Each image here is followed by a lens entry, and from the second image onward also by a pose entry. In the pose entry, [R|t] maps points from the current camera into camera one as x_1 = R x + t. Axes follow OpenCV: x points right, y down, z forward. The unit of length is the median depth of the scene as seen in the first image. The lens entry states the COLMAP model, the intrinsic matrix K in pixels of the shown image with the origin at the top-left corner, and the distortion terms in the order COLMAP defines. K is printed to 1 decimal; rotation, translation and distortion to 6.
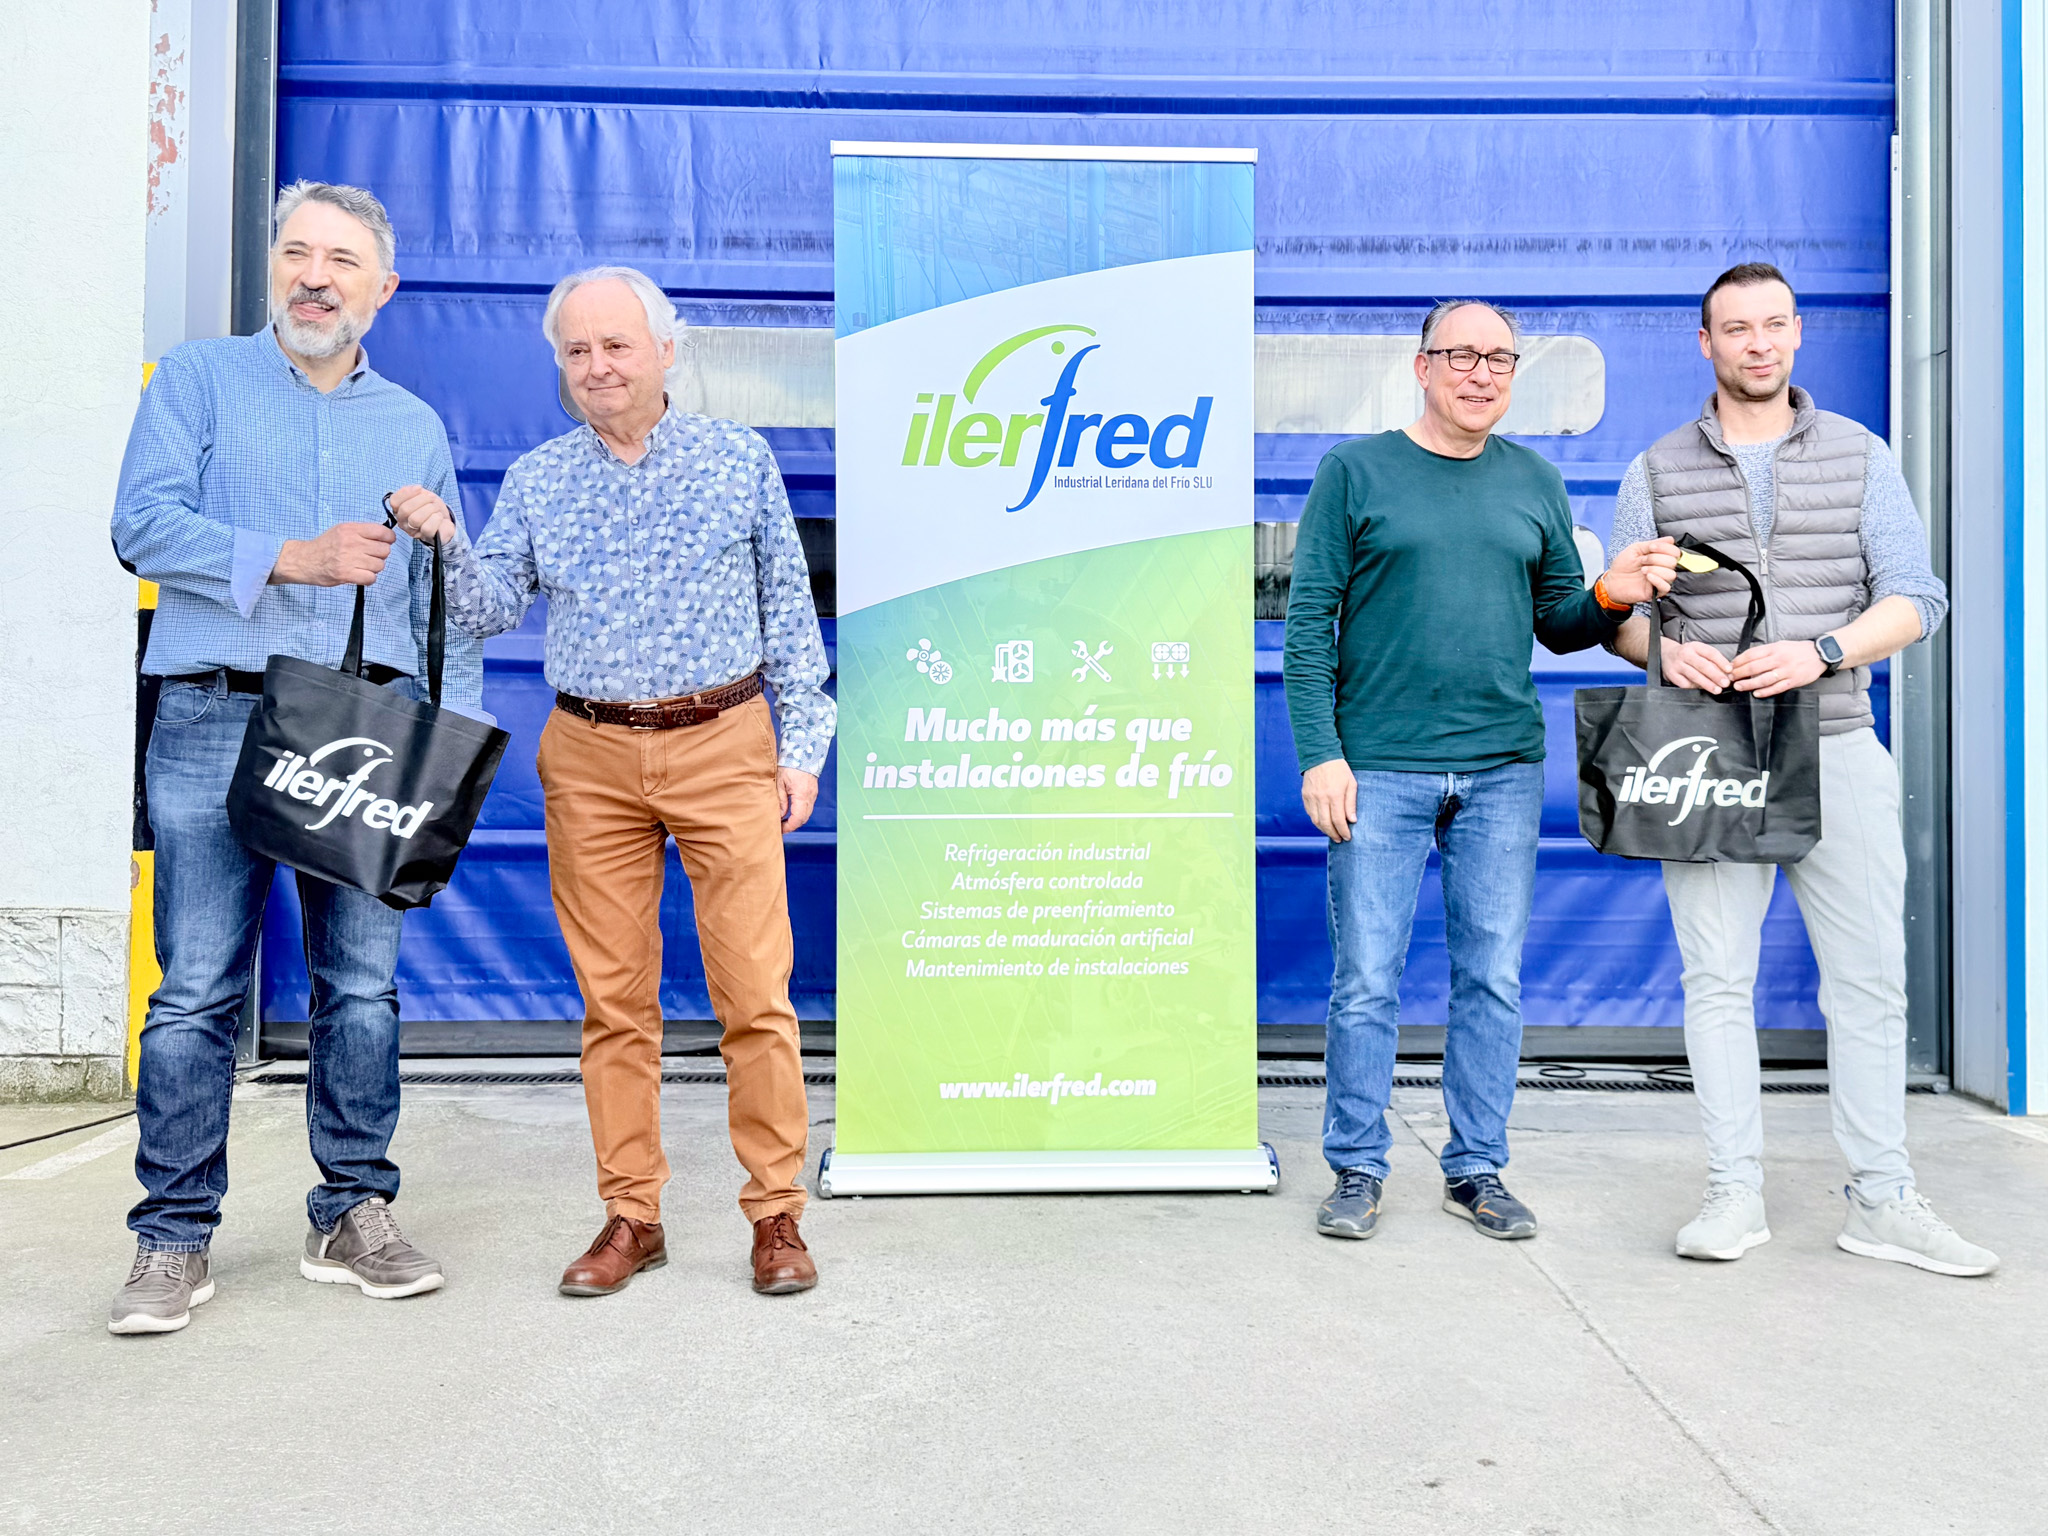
lens RADIAL K [[2109.8, 0, 1092.1], [0, 2109.8, 687.4], [0, 0, 1]] dist [0.171000, -0.334855]
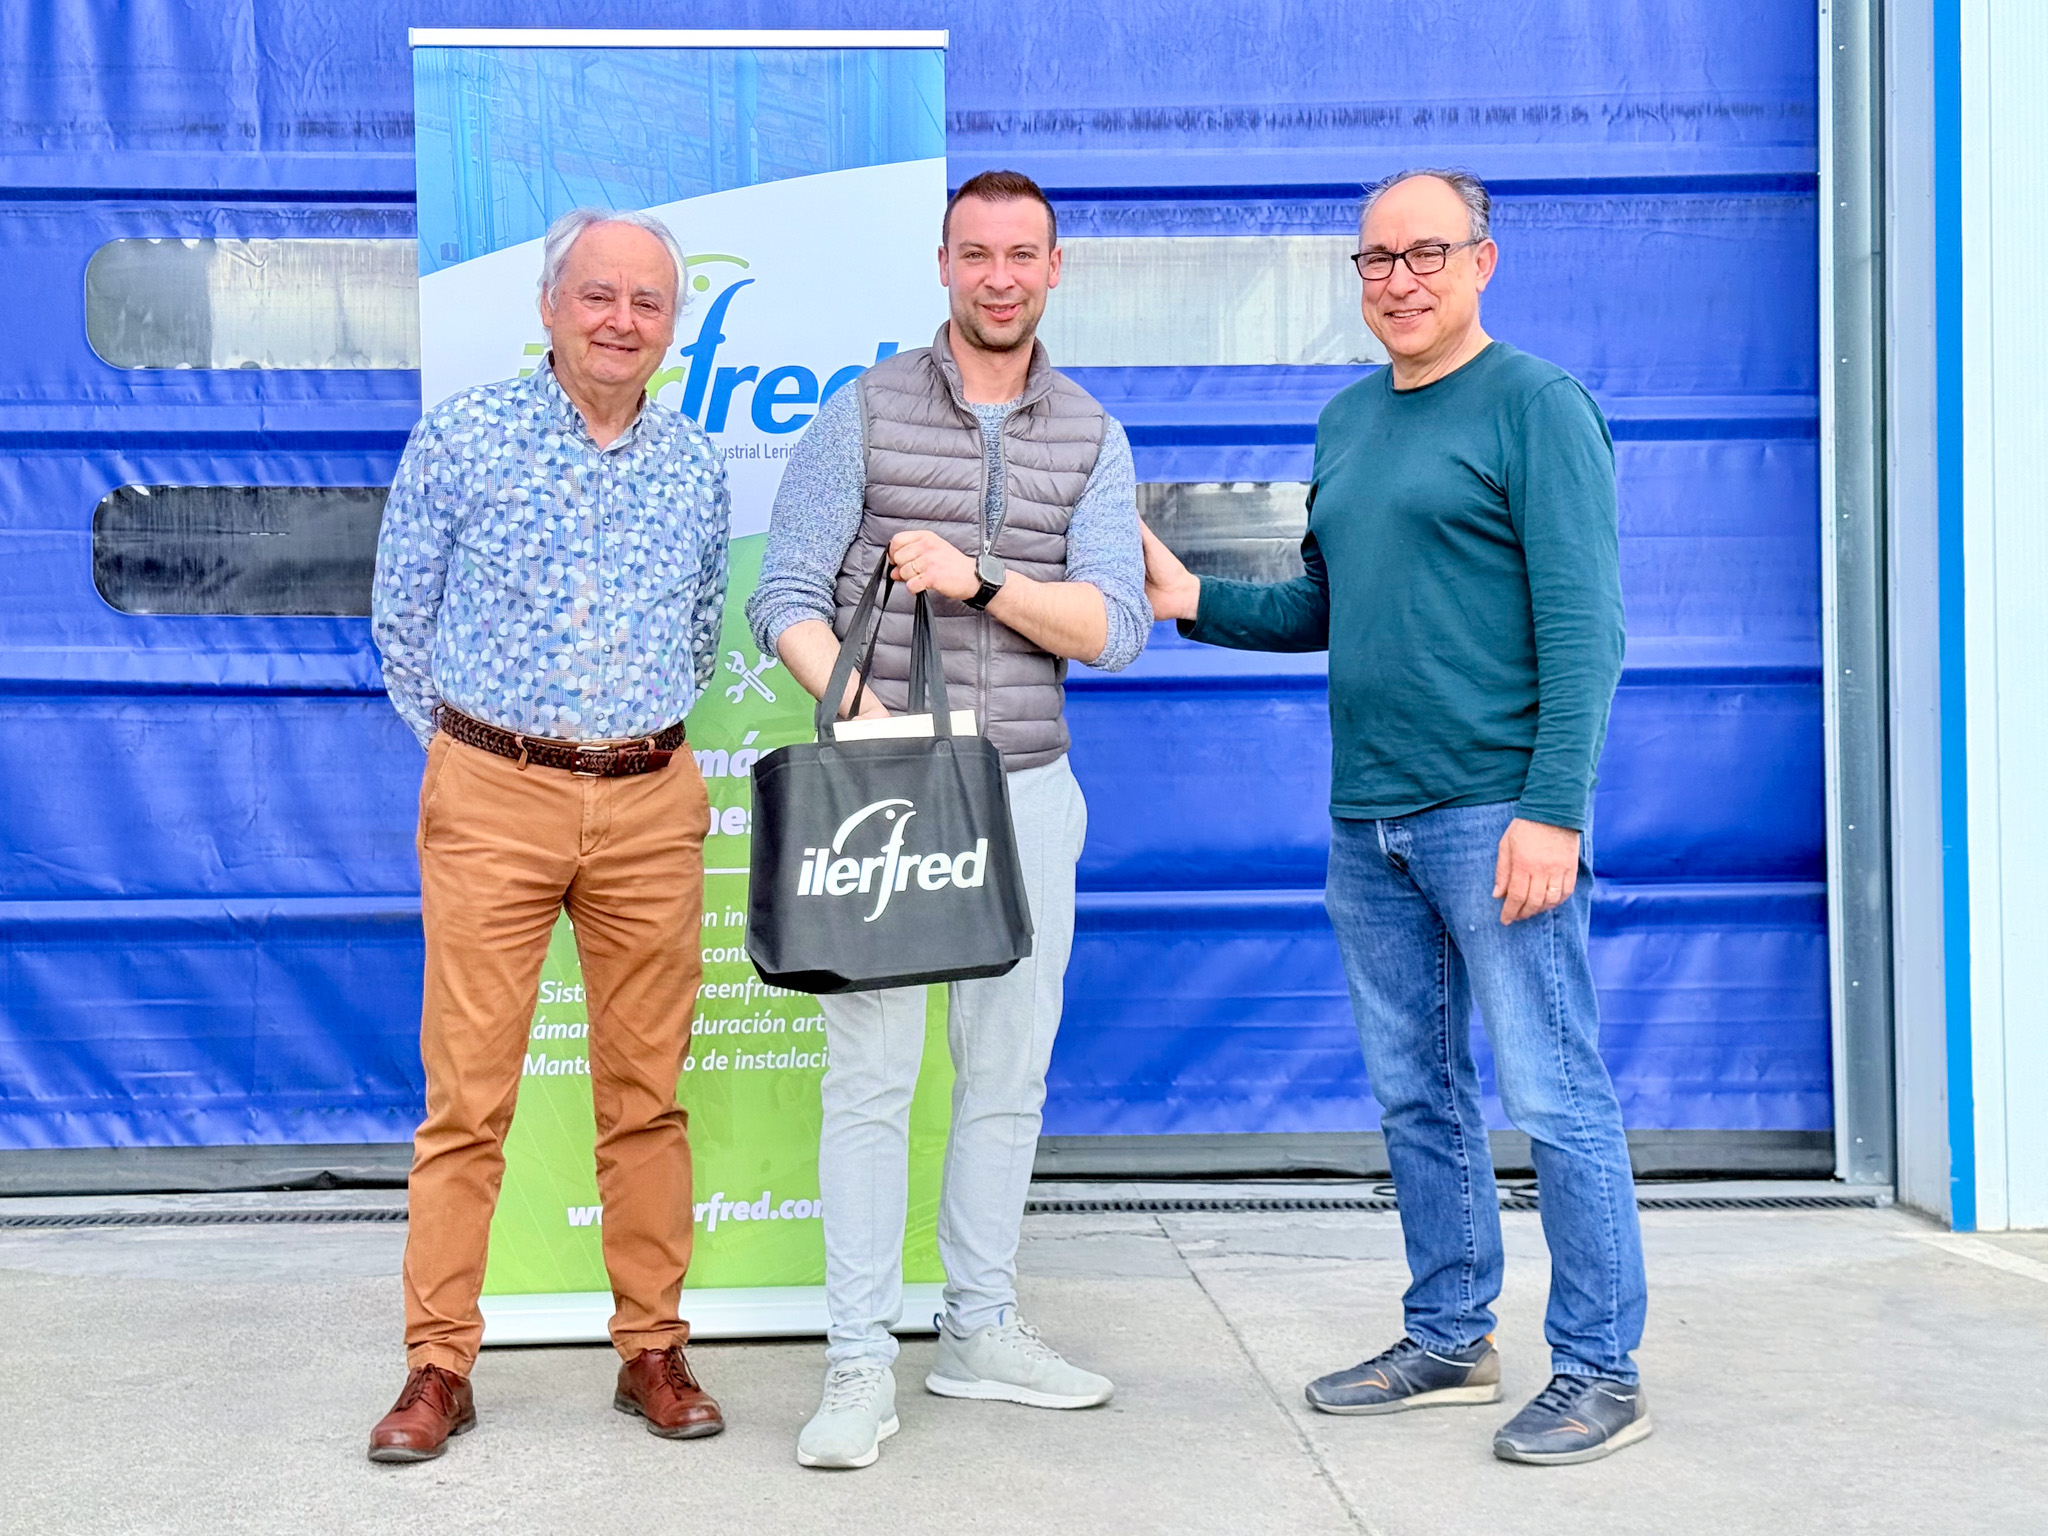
lens RADIAL K [[3200.1, 0, 967.1], [0, 3200.1, 716.6], [0, 0, 1]] dist [0.145777, -0.150429]
pose [[0.999866, -0.016283, 0.001845, 0.061279], [0.016259, 0.999787, 0.012748, -0.008817], [-0.002052, -0.012716, 0.999917, -0.161878]]
